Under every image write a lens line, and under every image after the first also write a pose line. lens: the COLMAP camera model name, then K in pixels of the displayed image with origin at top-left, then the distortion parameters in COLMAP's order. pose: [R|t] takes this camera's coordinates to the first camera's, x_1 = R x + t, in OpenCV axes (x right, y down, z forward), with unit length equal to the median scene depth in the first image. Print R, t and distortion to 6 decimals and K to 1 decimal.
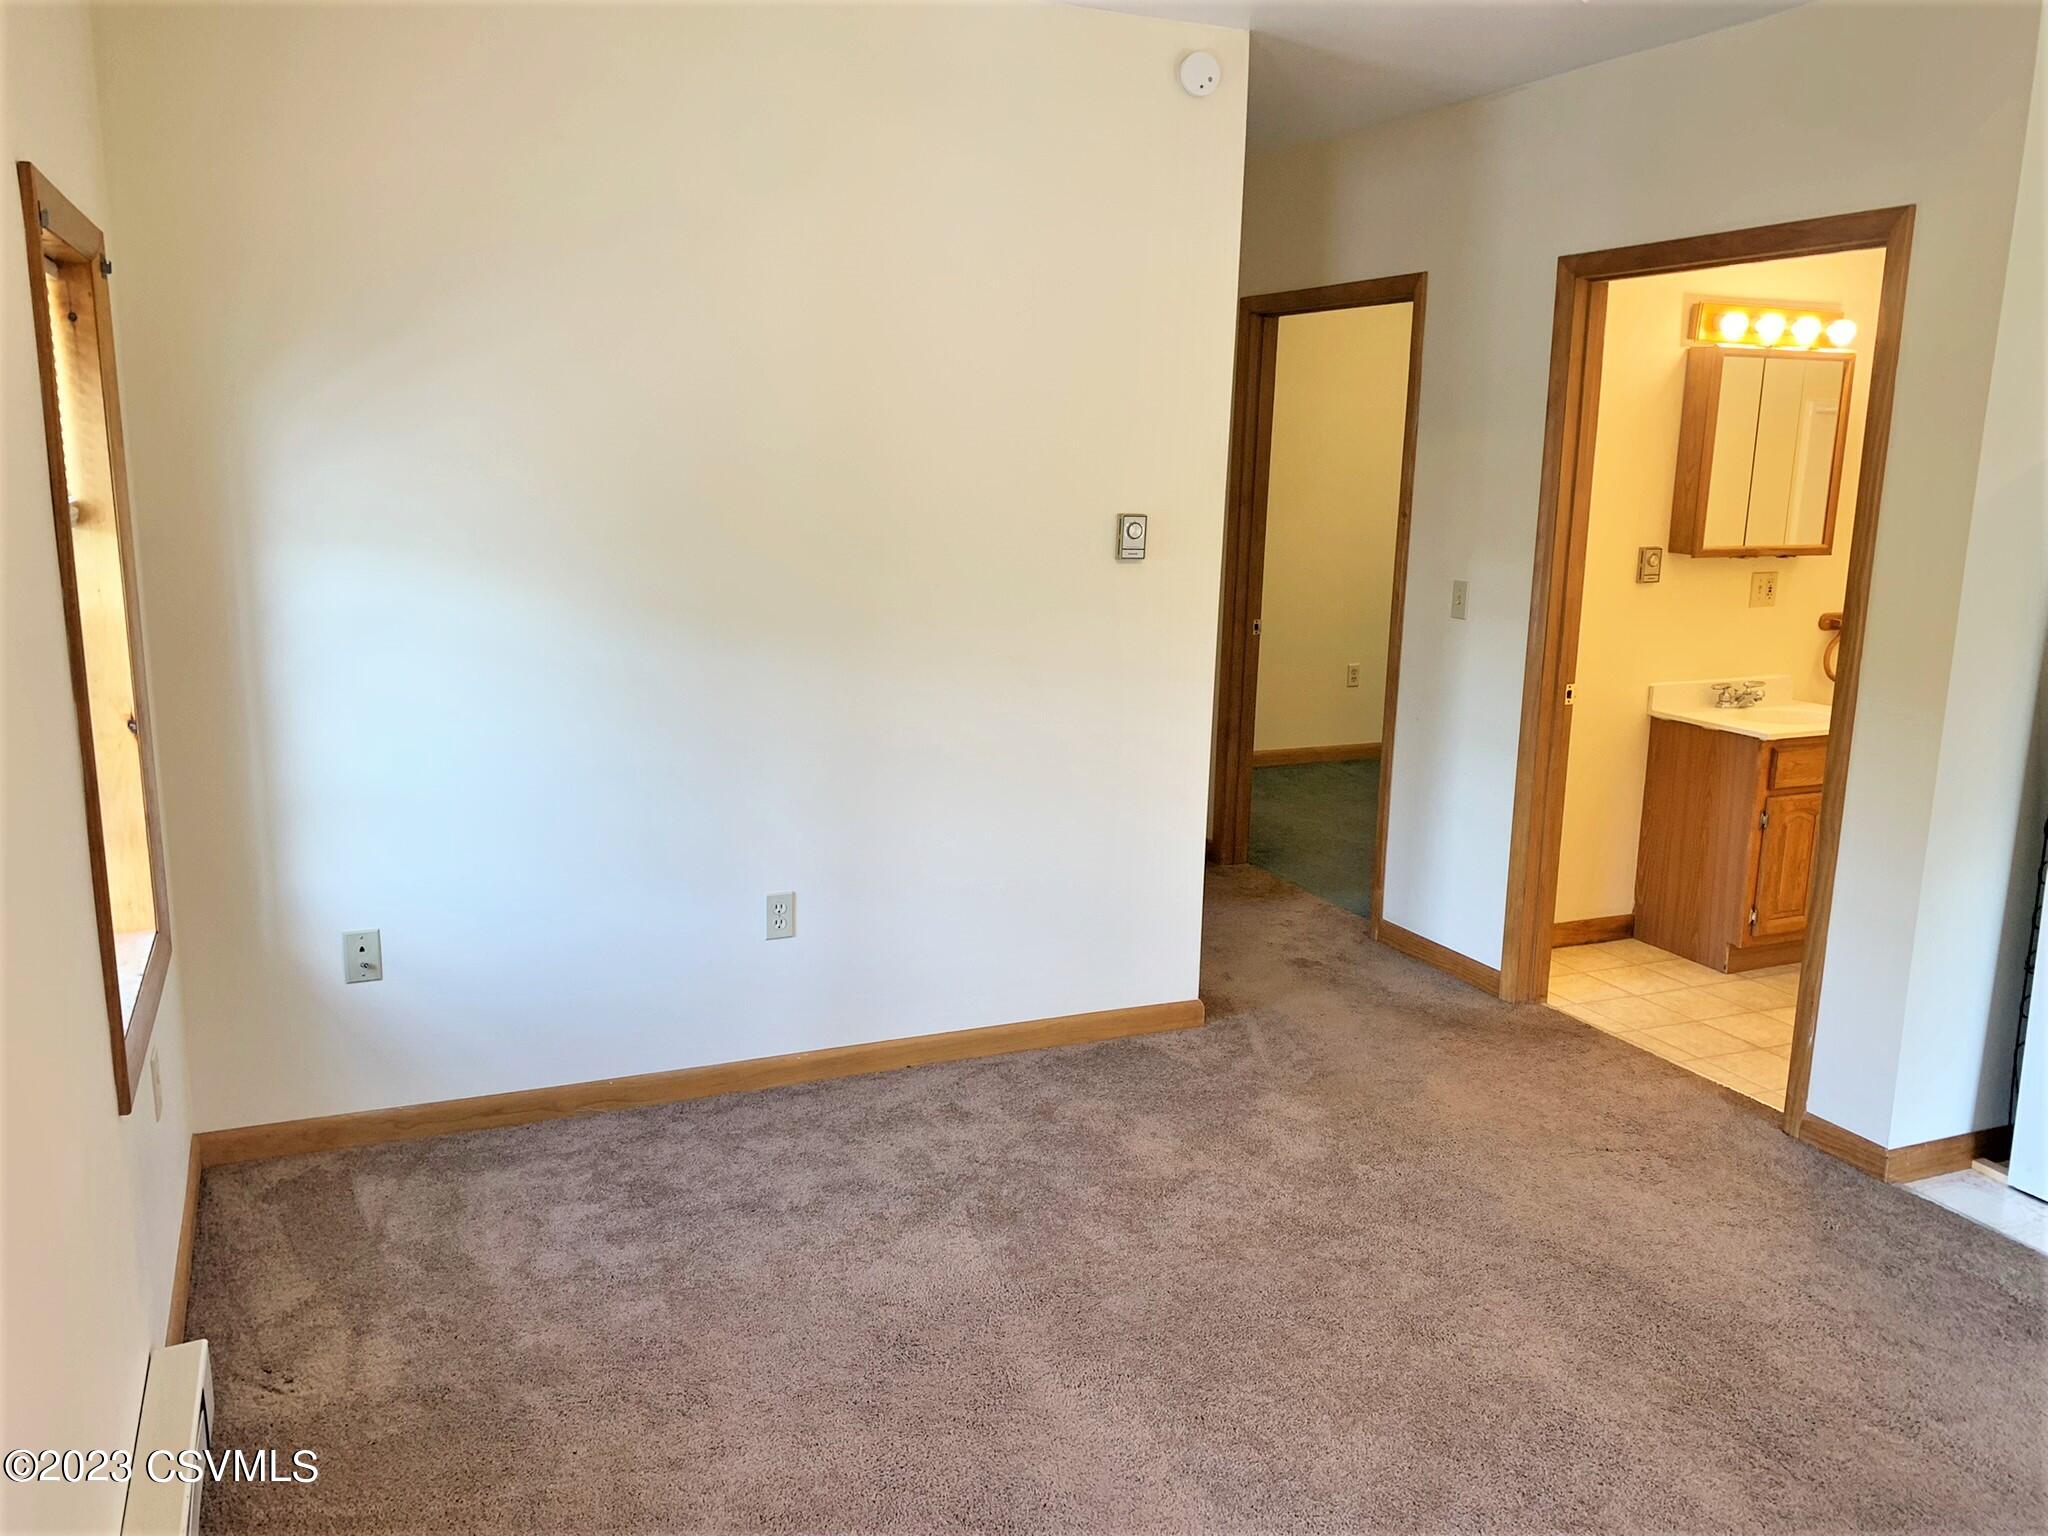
lens RADIAL K [[1564.4, 0, 1023.8], [0, 1564.4, 760.2], [0, 0, 1]] dist [0.012101, -0.007582]
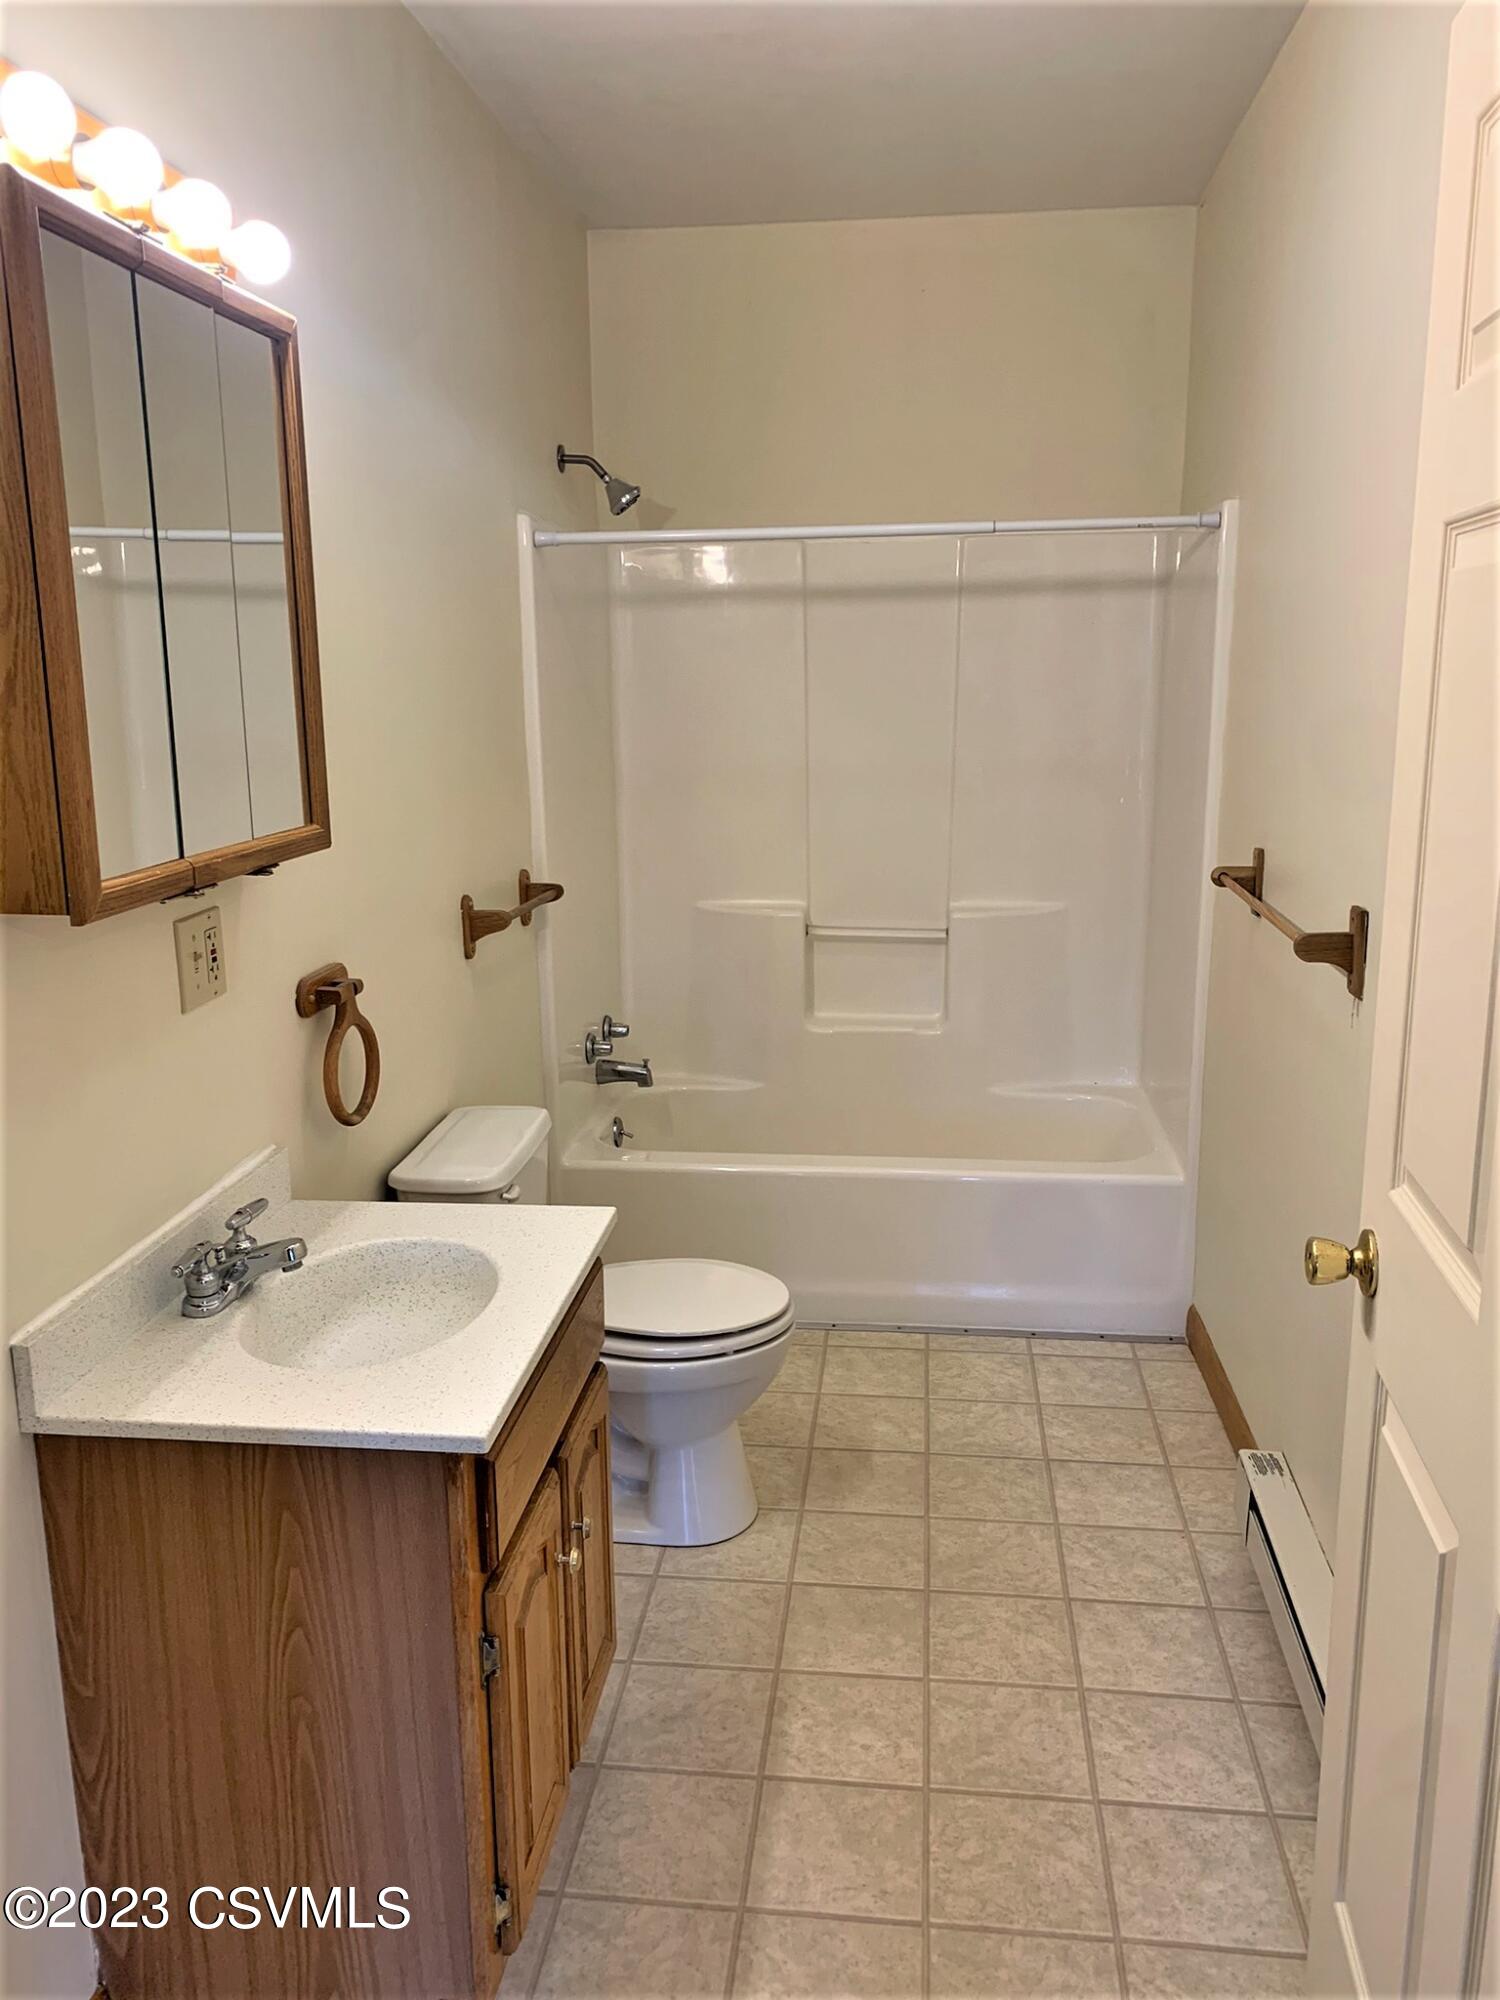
lens RADIAL K [[1518.1, 0, 807.1], [0, 1518.1, 1034.1], [0, 0, 1]] dist [0.099829, -0.145134]
pose [[0.482671, -0.215117, 0.848972, 0.241210], [0.180615, 0.972977, 0.143852, -0.124757], [-0.856975, 0.083904, 0.508481, 0.731411]]
